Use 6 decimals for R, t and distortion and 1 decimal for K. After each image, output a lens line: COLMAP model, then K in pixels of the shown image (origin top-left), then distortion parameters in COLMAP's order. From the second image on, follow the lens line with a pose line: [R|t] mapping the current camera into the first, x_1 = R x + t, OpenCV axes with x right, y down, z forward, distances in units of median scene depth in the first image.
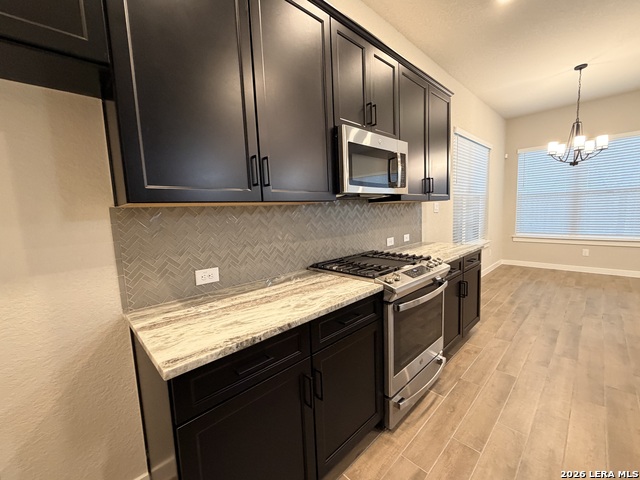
lens RADIAL K [[261.6, 0, 320.0], [0, 261.6, 240.0], [0, 0, 1]] dist [-0.000553, -0.000616]
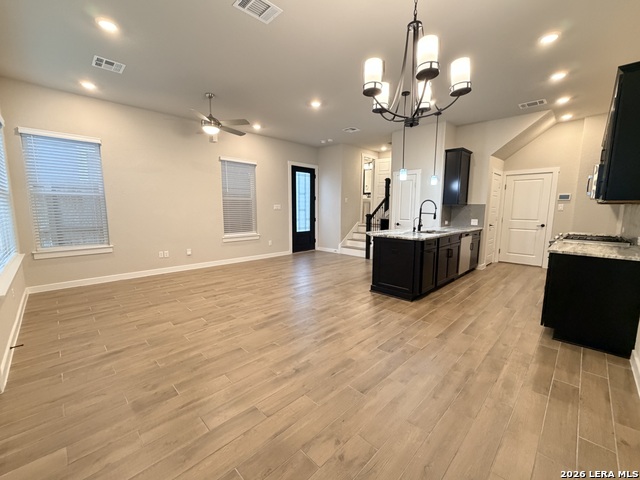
lens RADIAL K [[267.7, 0, 320.0], [0, 267.7, 240.0], [0, 0, 1]] dist [0.000443, -0.000010]
pose [[-0.999030, 0.037432, -0.023176, 1.566879], [0.031009, 0.971945, 0.233156, -0.283808], [0.031253, 0.232211, -0.972163, 2.028559]]
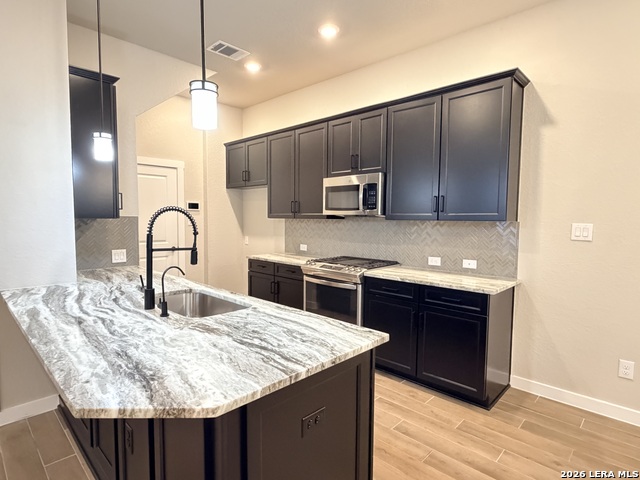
lens RADIAL K [[353.7, 0, 320.0], [0, 353.7, 240.0], [0, 0, 1]] dist [0.002670, -0.000420]
pose [[0.050827, 0.103359, -0.993345, 1.571752], [-0.123554, 0.987640, 0.096443, -0.147621], [0.991035, 0.117830, 0.062969, 0.517722]]
